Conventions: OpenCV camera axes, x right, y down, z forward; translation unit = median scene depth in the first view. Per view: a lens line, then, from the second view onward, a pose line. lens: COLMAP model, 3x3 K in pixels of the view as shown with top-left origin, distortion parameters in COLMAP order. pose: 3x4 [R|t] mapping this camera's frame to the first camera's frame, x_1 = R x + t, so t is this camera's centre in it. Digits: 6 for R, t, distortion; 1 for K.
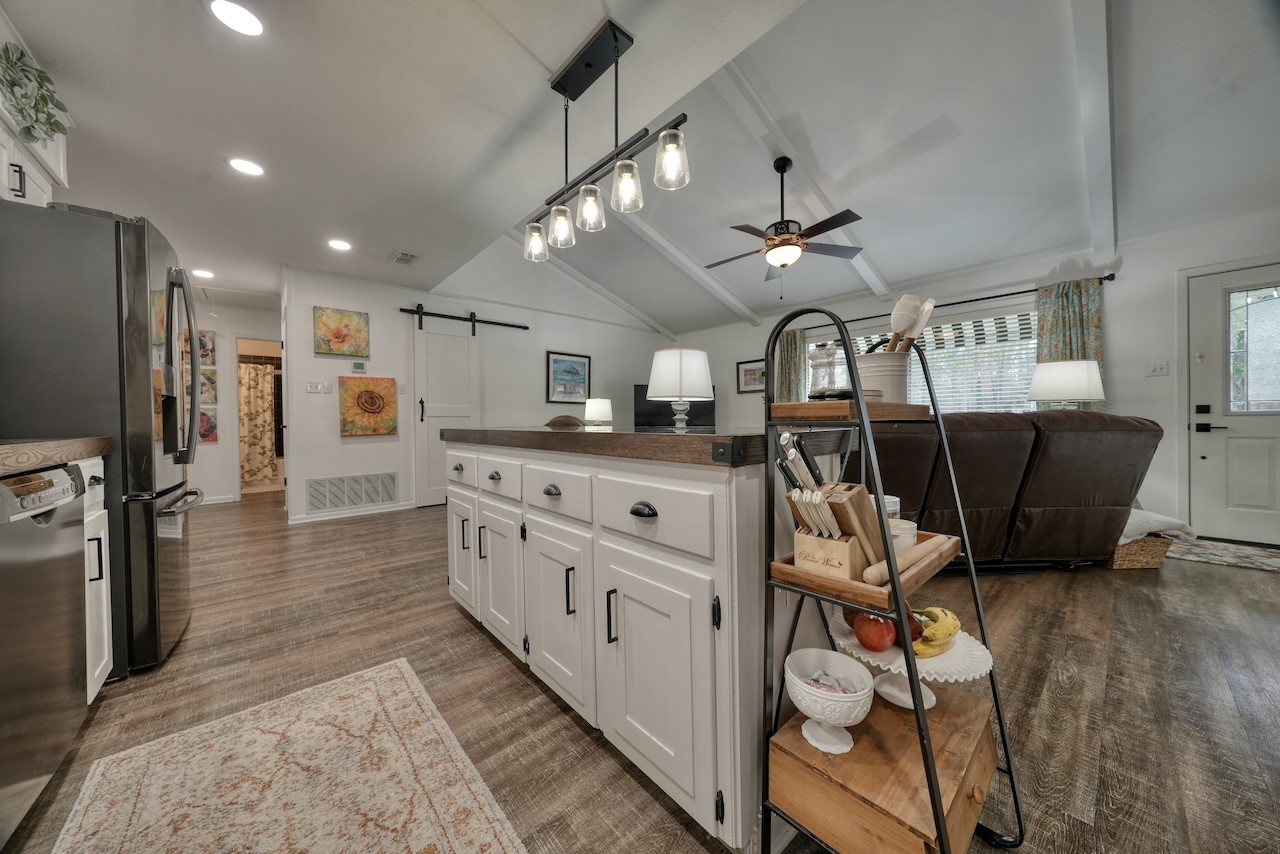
lens RADIAL K [[431.2, 0, 641.4], [0, 431.2, 424.0], [0, 0, 1]] dist [-0.005019, 0.000720]
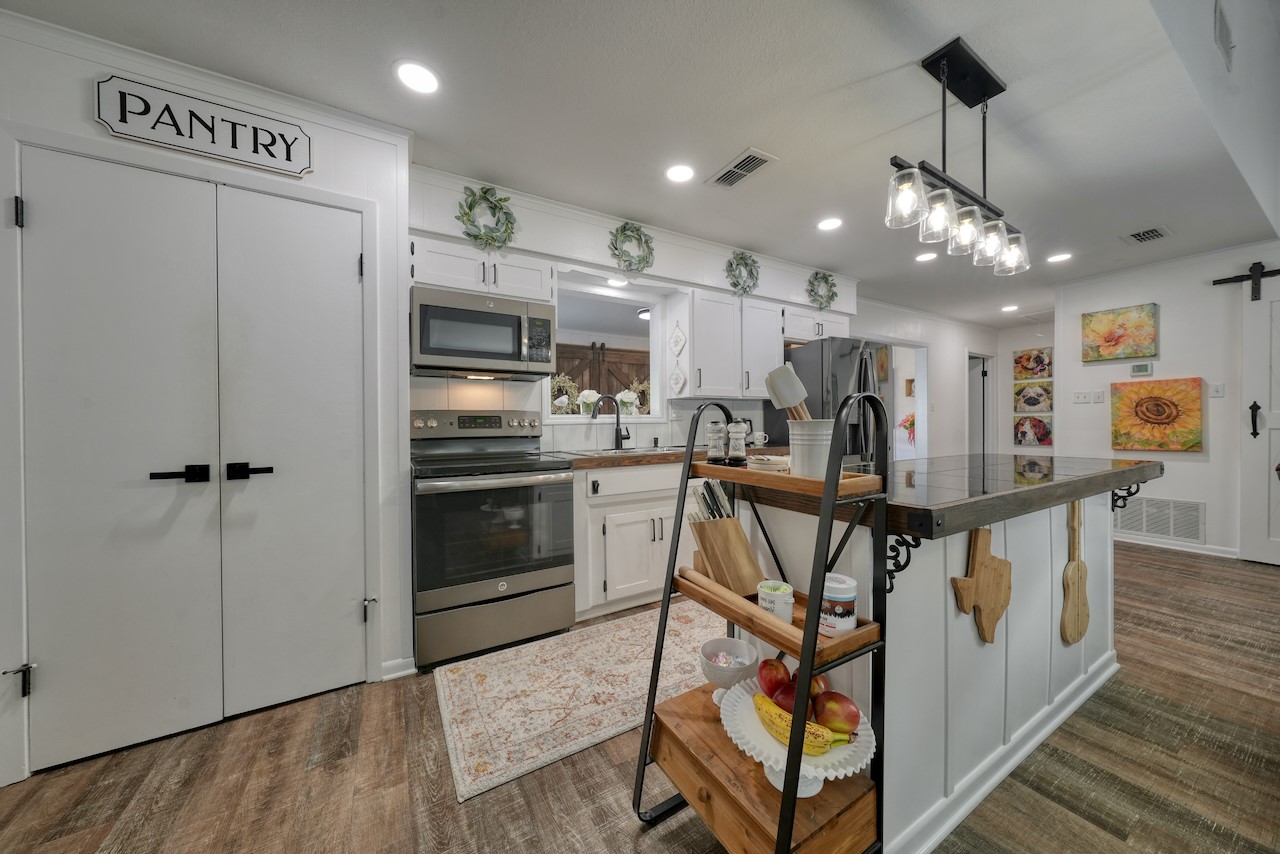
lens RADIAL K [[431.2, 0, 640.2], [0, 431.2, 426.0], [0, 0, 1]] dist [-0.005019, 0.000720]
pose [[-0.191069, 0.018862, -0.981395, 0.781515], [0.001180, 0.999819, 0.018986, -0.082442], [0.981576, 0.002470, -0.191057, 0.412459]]
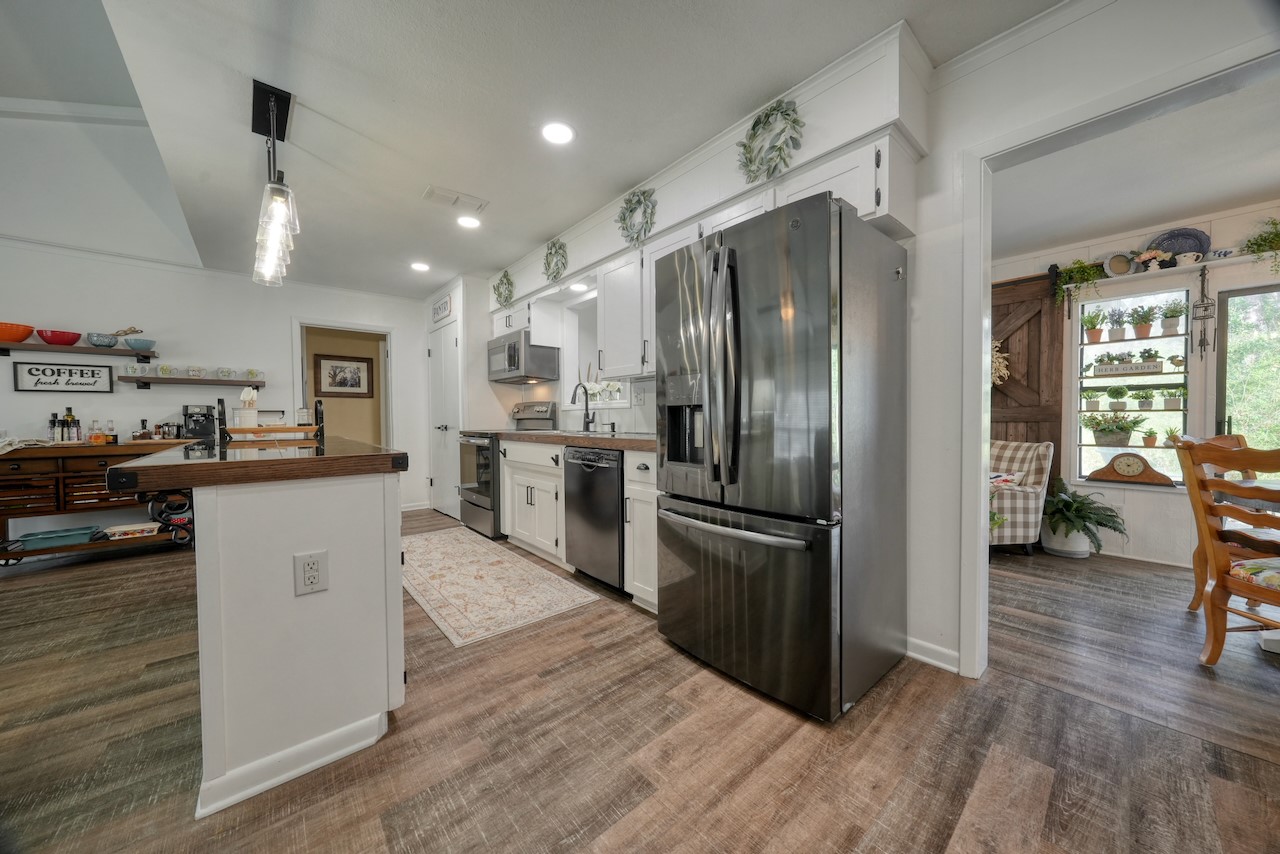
lens RADIAL K [[431.2, 0, 639.6], [0, 431.2, 425.9], [0, 0, 1]] dist [-0.005019, 0.000720]
pose [[-0.999769, 0.020957, 0.004752, -0.880715], [0.021100, 0.999254, 0.032351, -0.046636], [-0.004070, 0.032444, -0.999465, 1.769314]]
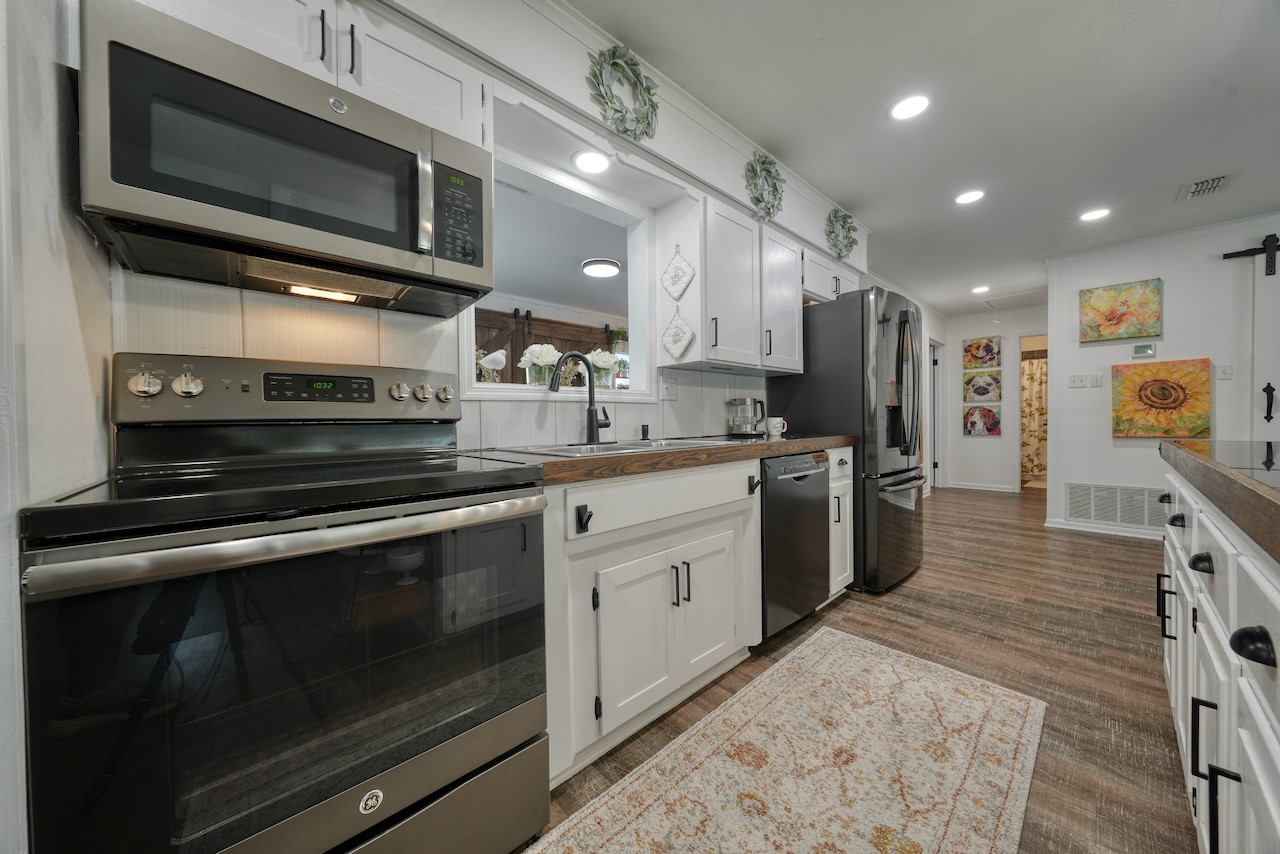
lens RADIAL K [[431.2, 0, 641.5], [0, 431.2, 426.5], [0, 0, 1]] dist [-0.005019, 0.000720]
pose [[0.021425, 0.027929, -0.999380, 0.239700], [0.001063, 0.999609, 0.027958, -0.034983], [0.999770, -0.001661, 0.021387, 0.137847]]
